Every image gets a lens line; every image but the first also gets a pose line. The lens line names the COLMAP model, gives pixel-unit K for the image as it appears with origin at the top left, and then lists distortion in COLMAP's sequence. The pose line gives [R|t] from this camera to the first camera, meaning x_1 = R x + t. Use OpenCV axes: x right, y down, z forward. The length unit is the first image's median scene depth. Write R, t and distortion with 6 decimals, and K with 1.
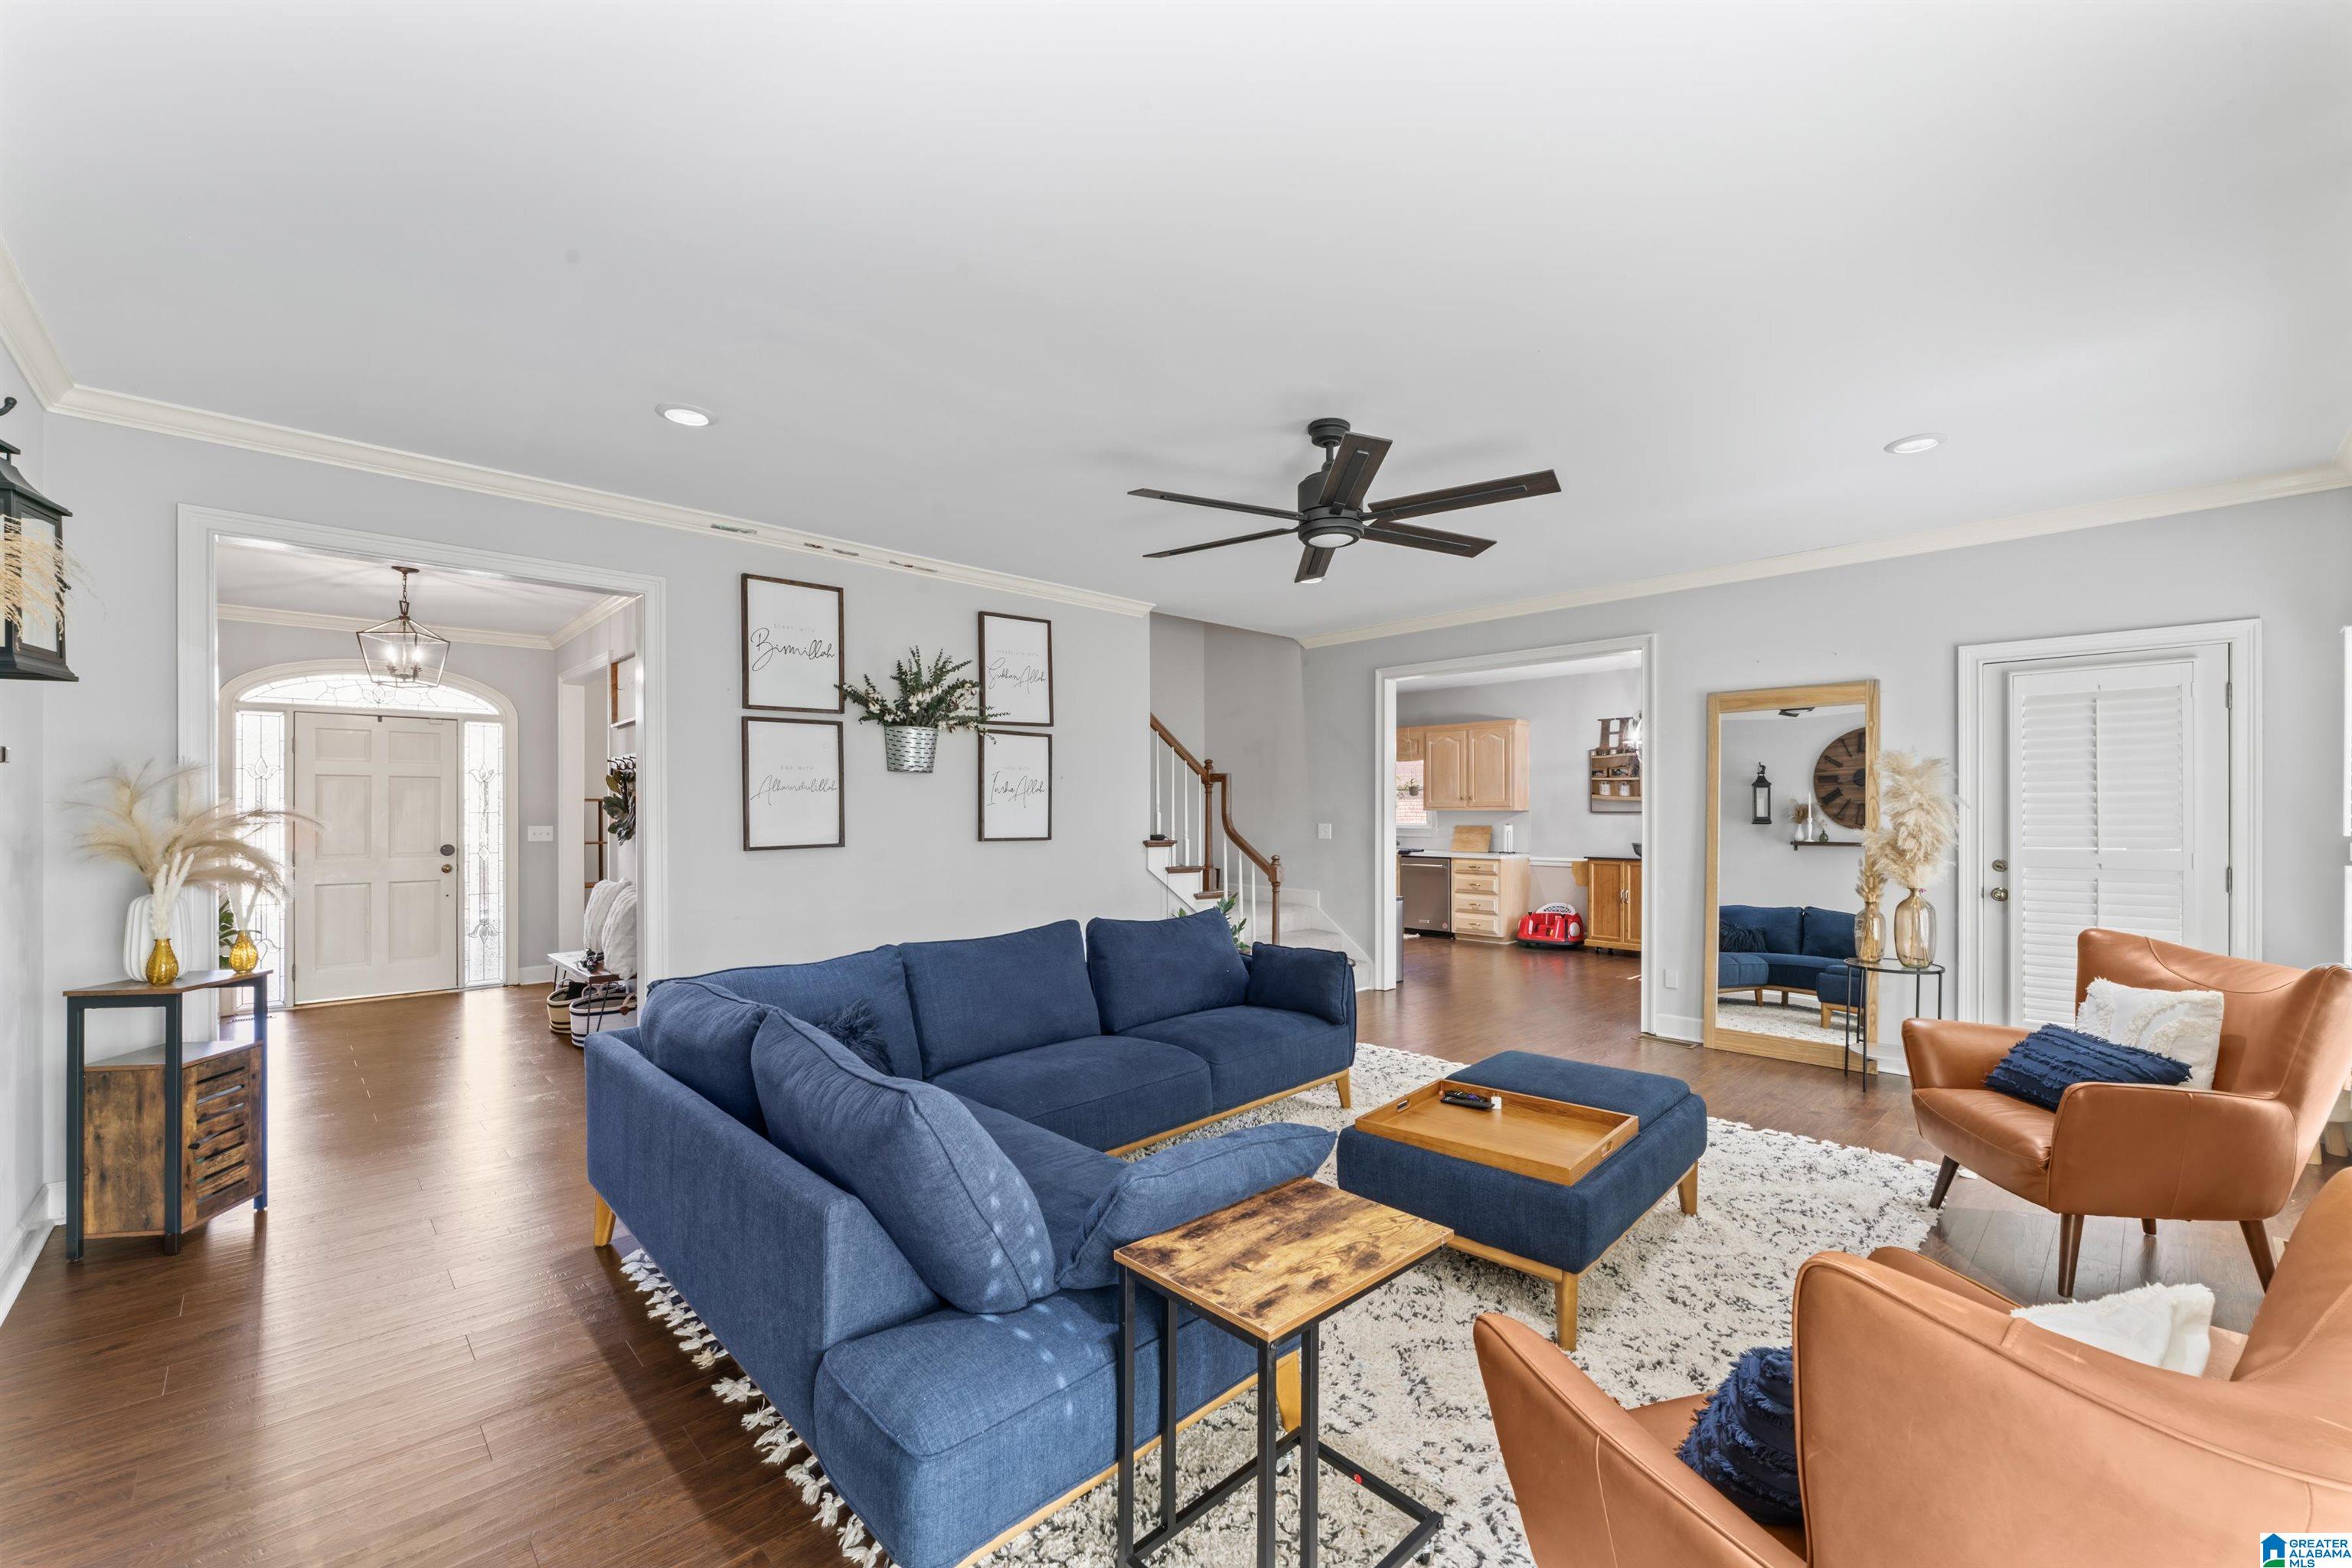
lens RADIAL K [[947.7, 0, 1171.3], [0, 947.7, 820.9], [0, 0, 1]] dist [-0.008584, -0.000023]
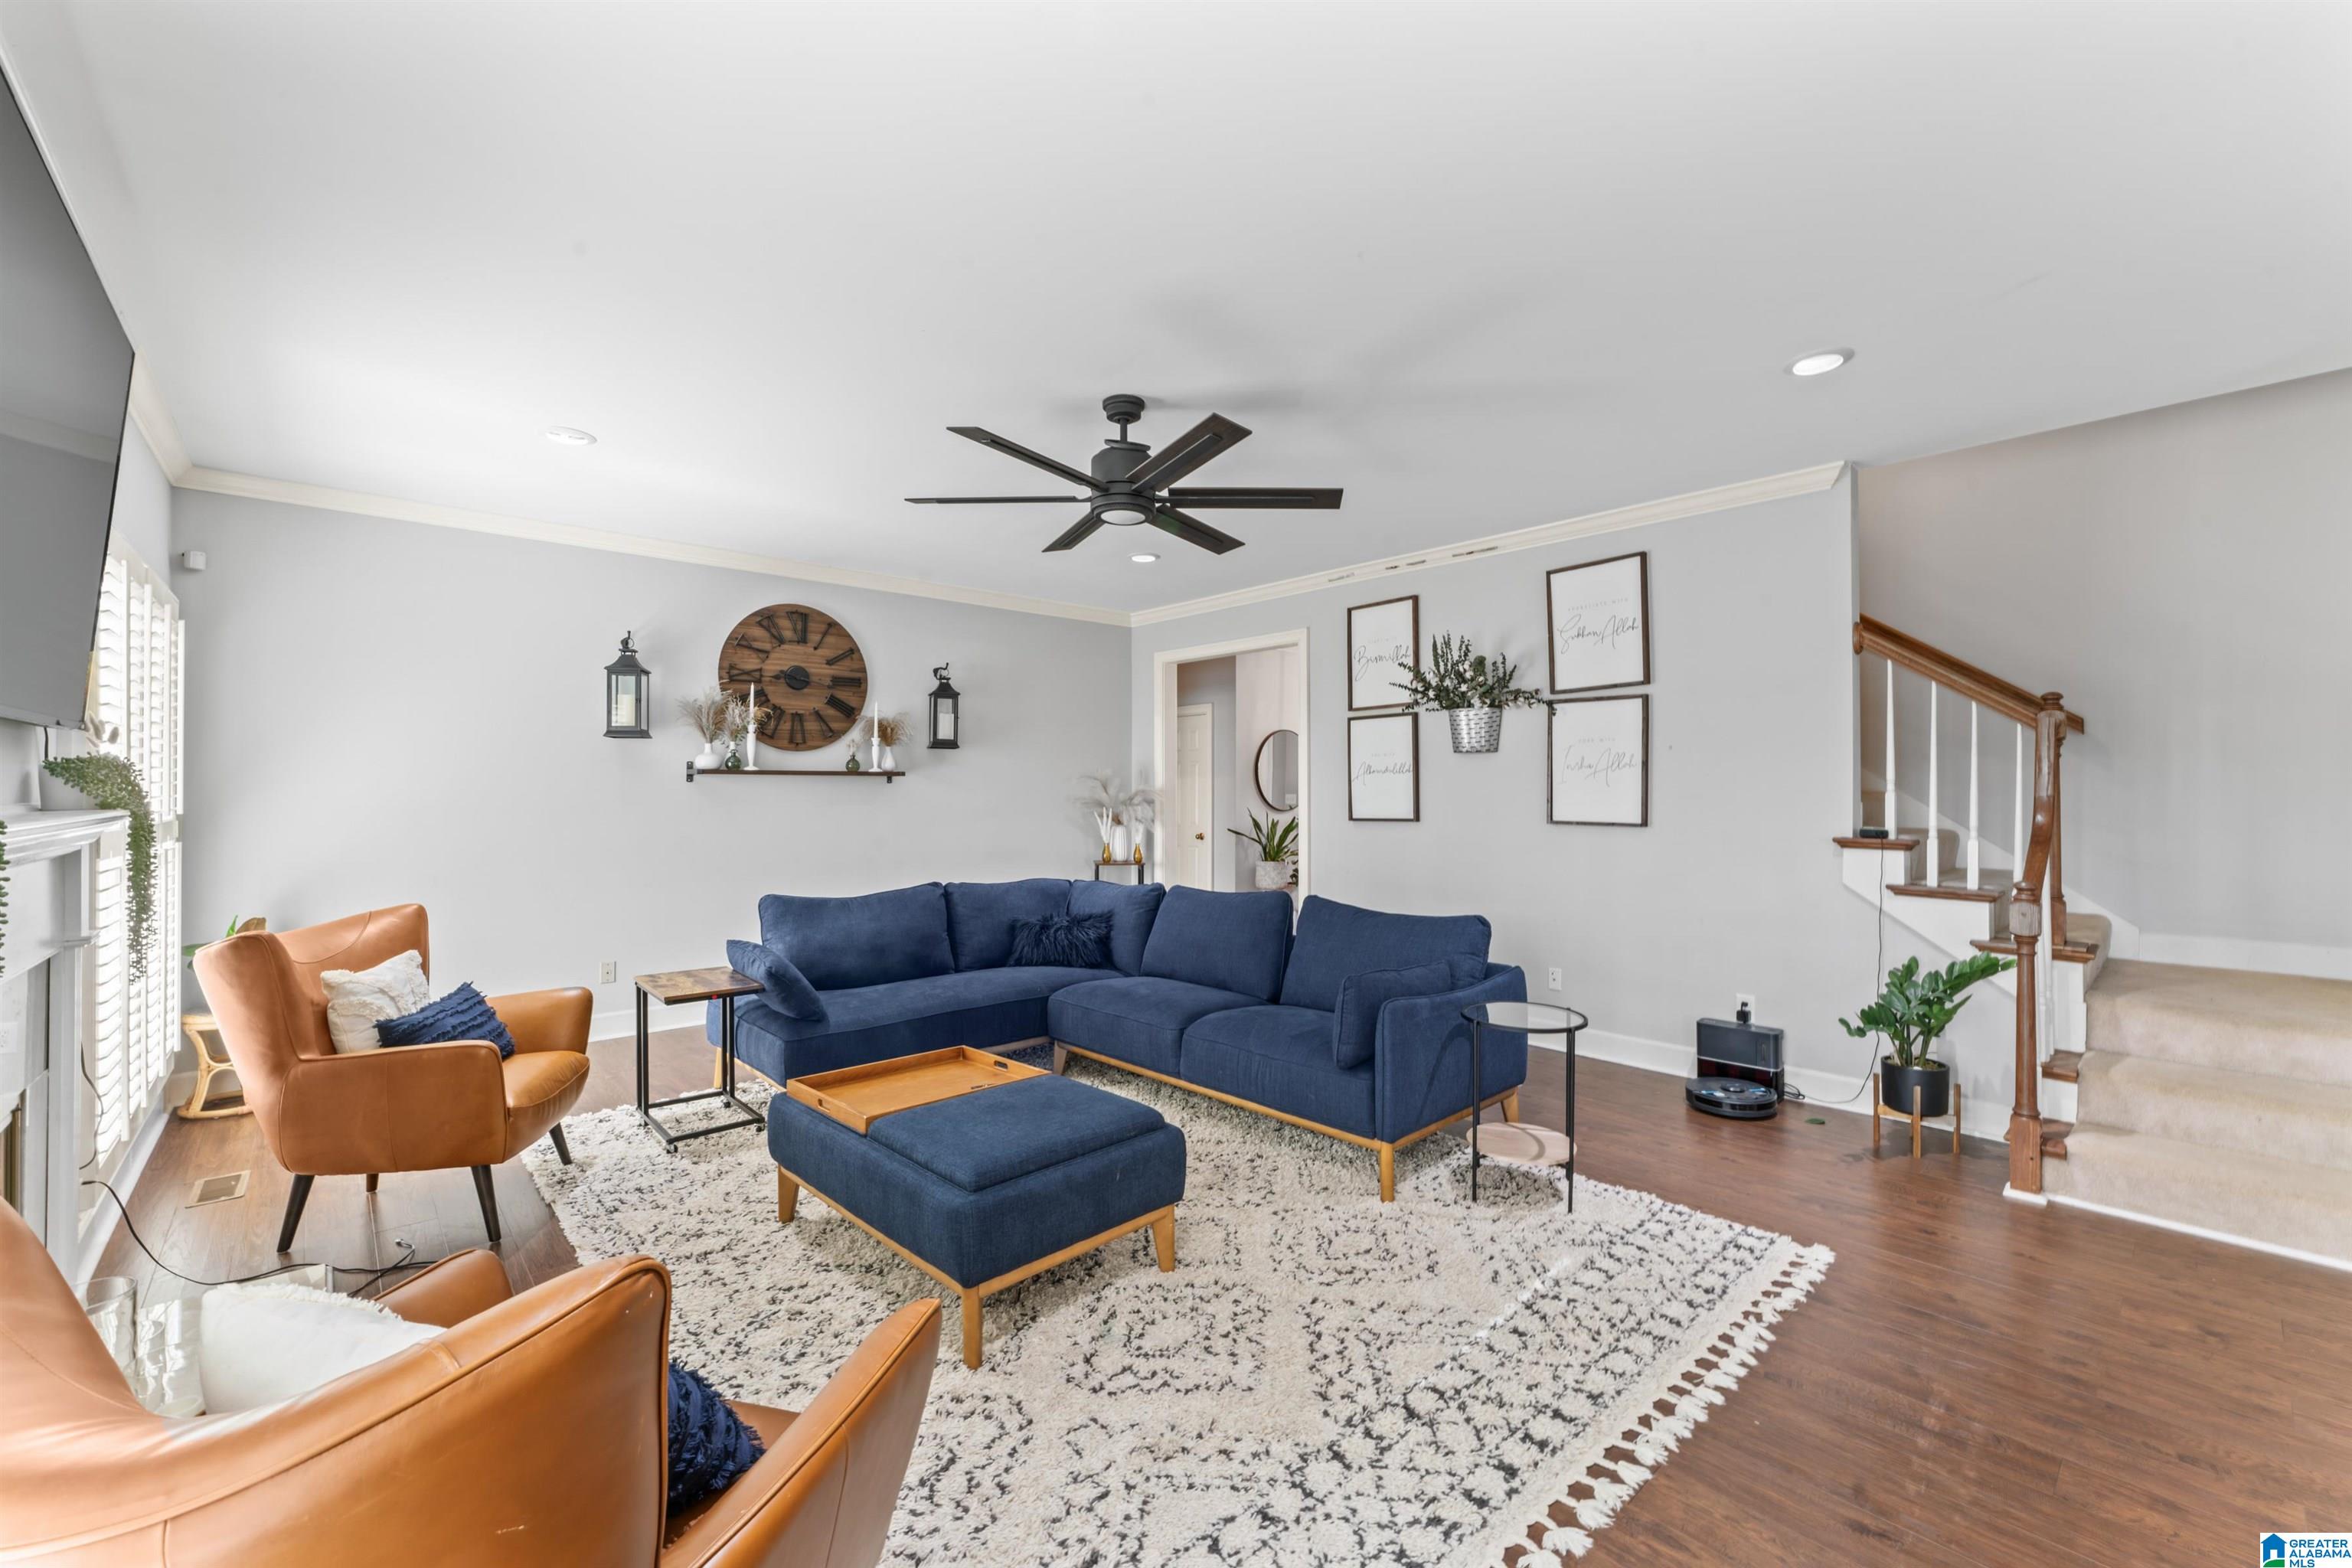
lens RADIAL K [[947.7, 0, 1180.7], [0, 947.7, 781.0], [0, 0, 1]] dist [-0.008584, -0.000023]
pose [[-0.021053, -0.005869, -0.999761, 0.730959], [-0.008615, 0.999947, -0.005688, -0.011170], [0.999741, 0.008494, -0.021102, 0.678294]]
